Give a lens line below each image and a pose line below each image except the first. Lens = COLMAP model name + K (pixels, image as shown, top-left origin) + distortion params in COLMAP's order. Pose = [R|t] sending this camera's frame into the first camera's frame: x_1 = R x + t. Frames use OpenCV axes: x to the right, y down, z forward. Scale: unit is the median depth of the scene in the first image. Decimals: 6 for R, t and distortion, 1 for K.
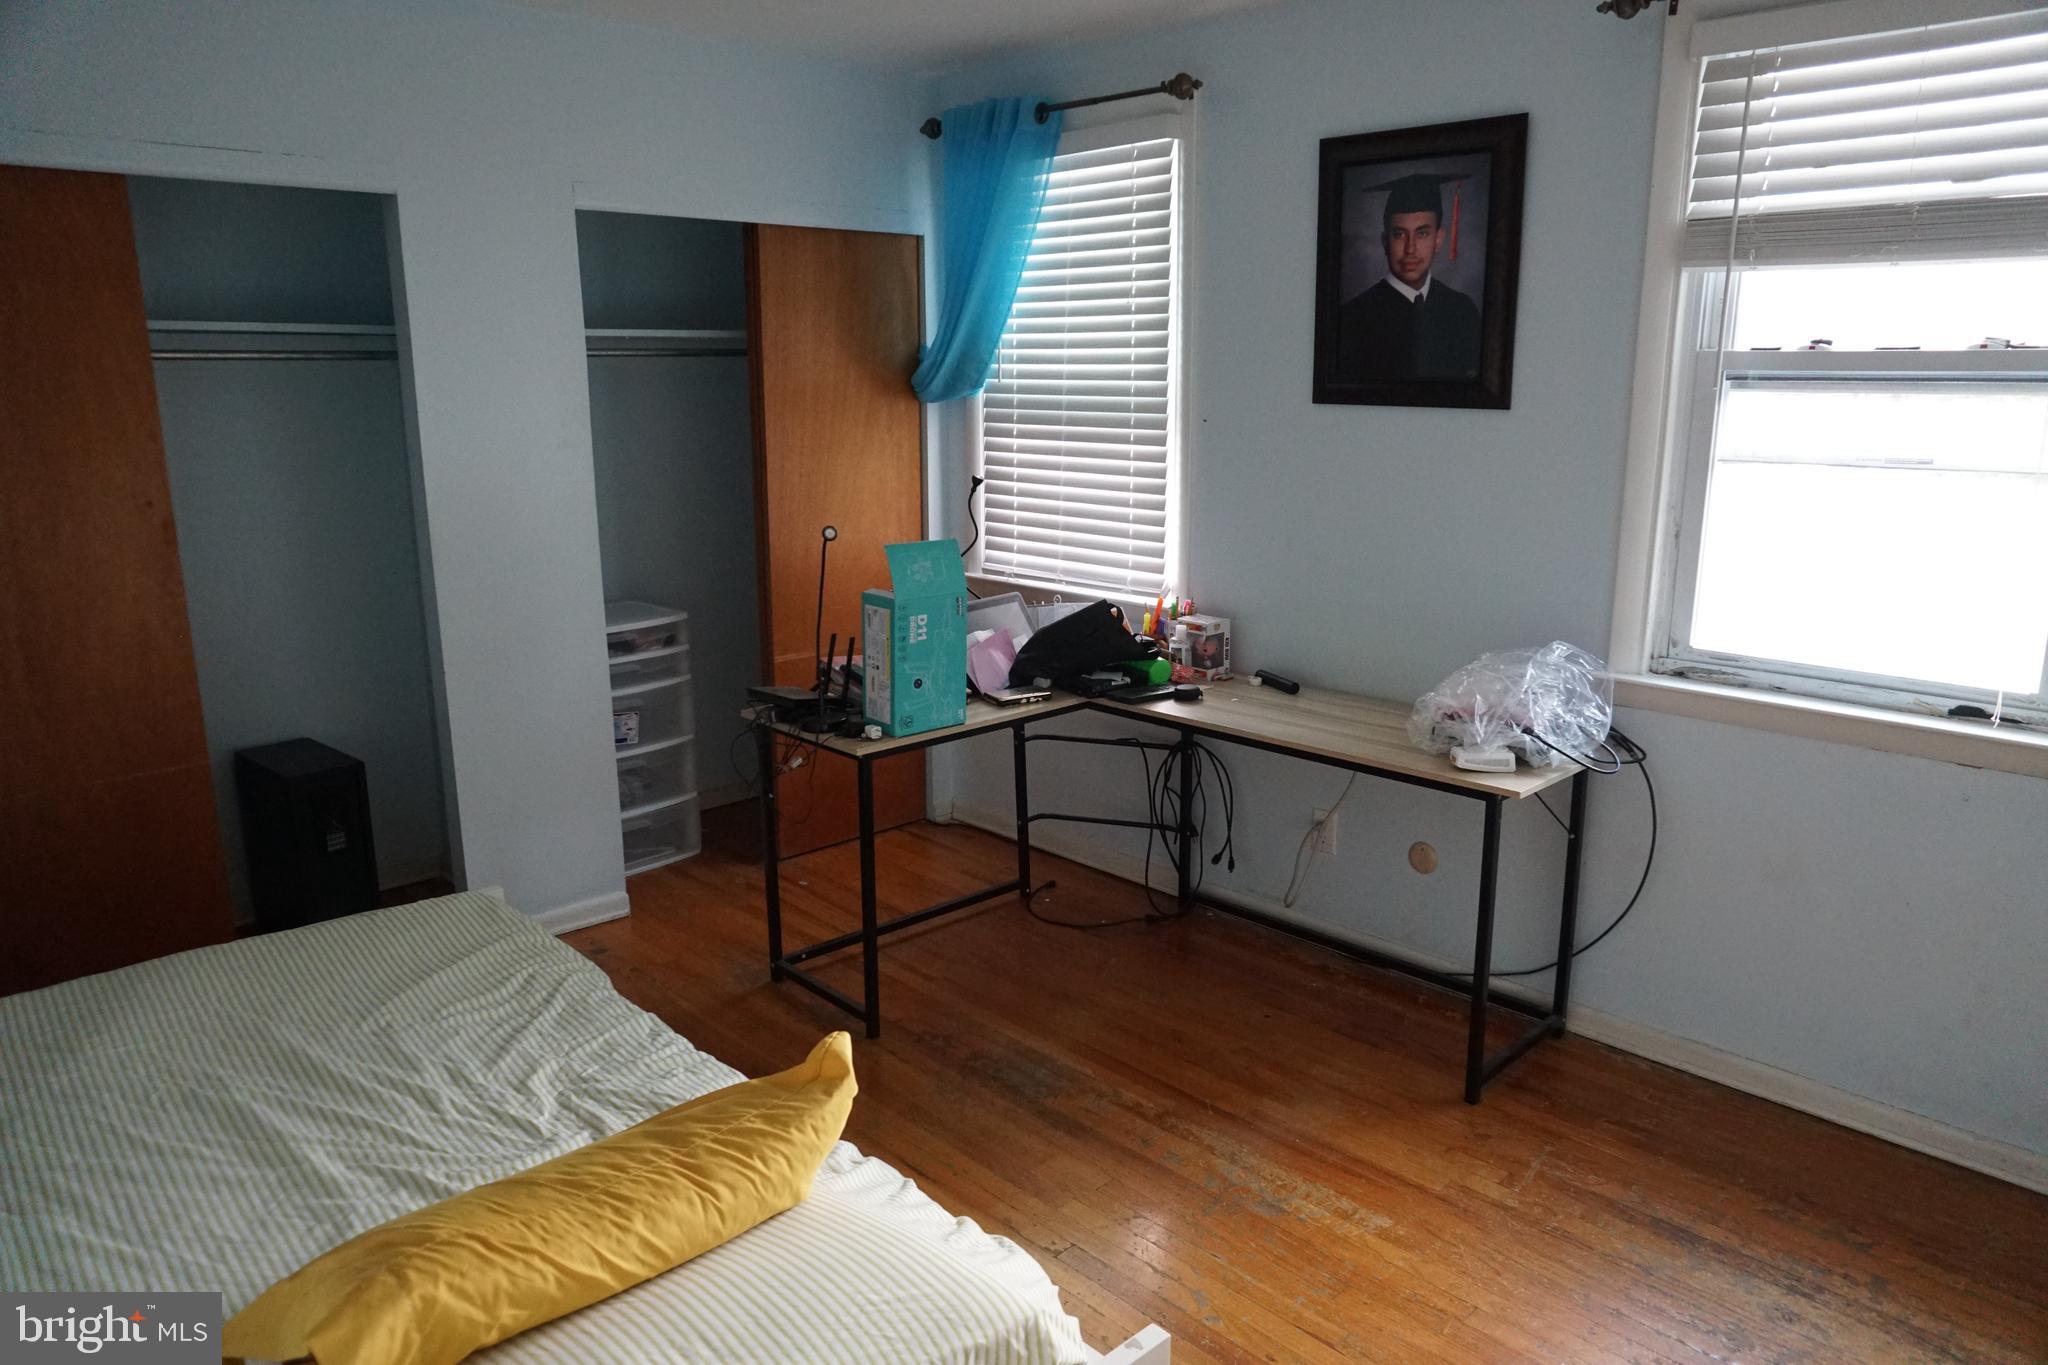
lens RADIAL K [[1377.5, 0, 1029.8], [0, 1377.5, 681.7], [0, 0, 1]] dist [-0.051764, 0.039797]
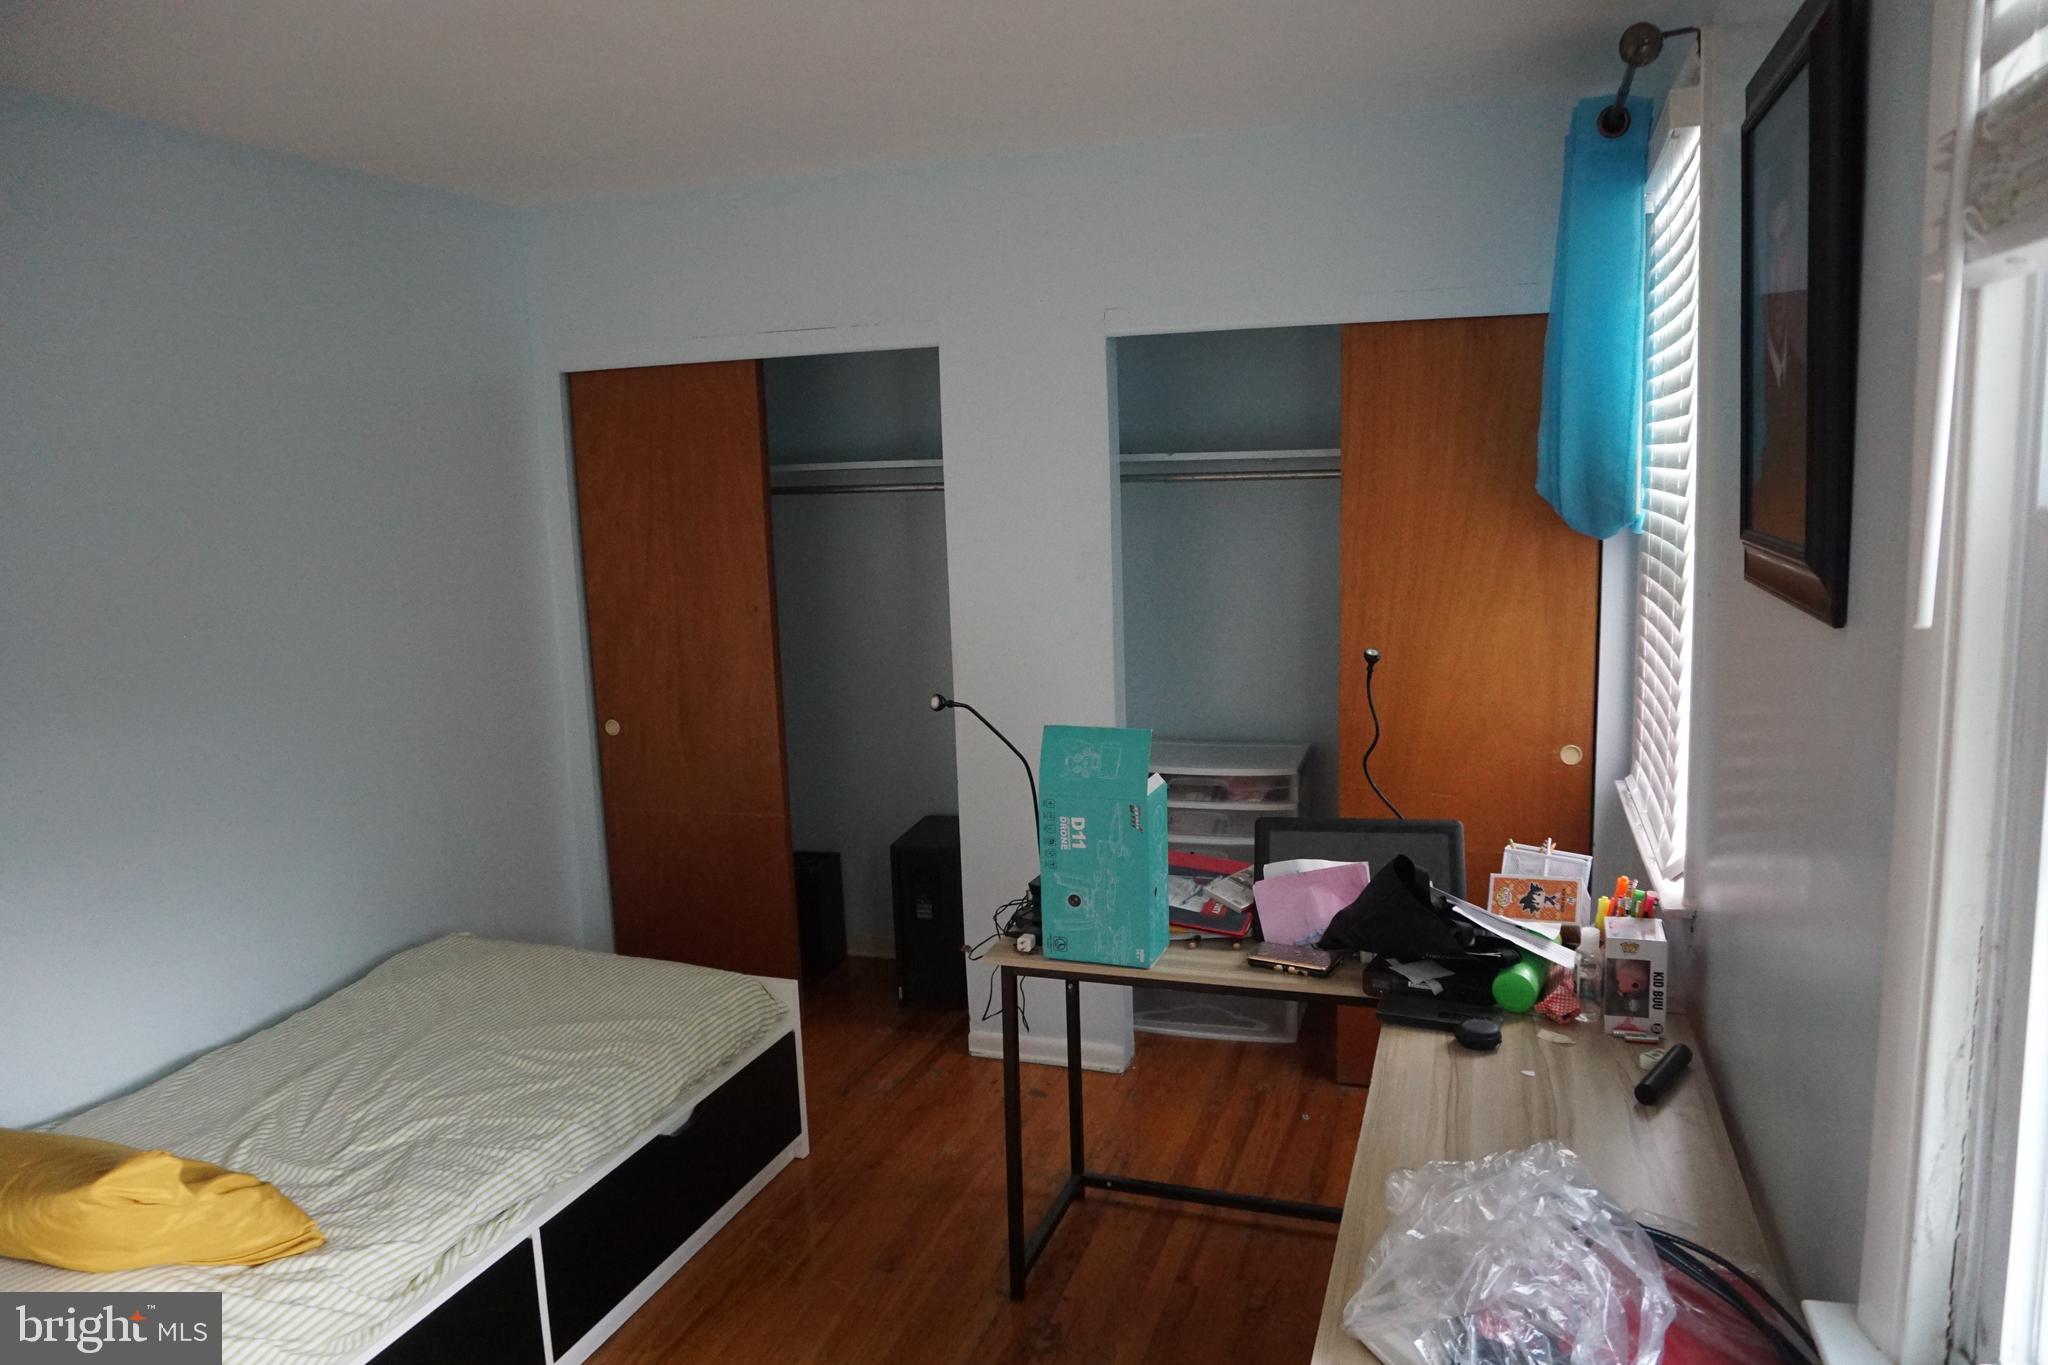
lens RADIAL K [[1408.3, 0, 1025.4], [0, 1408.3, 683.8], [0, 0, 1]] dist [-0.050296, 0.026934]
pose [[0.459134, 0.119778, -0.880255, 0.603785], [-0.169595, 0.984463, 0.045498, -0.153370], [0.872028, 0.128397, 0.472314, 0.563998]]
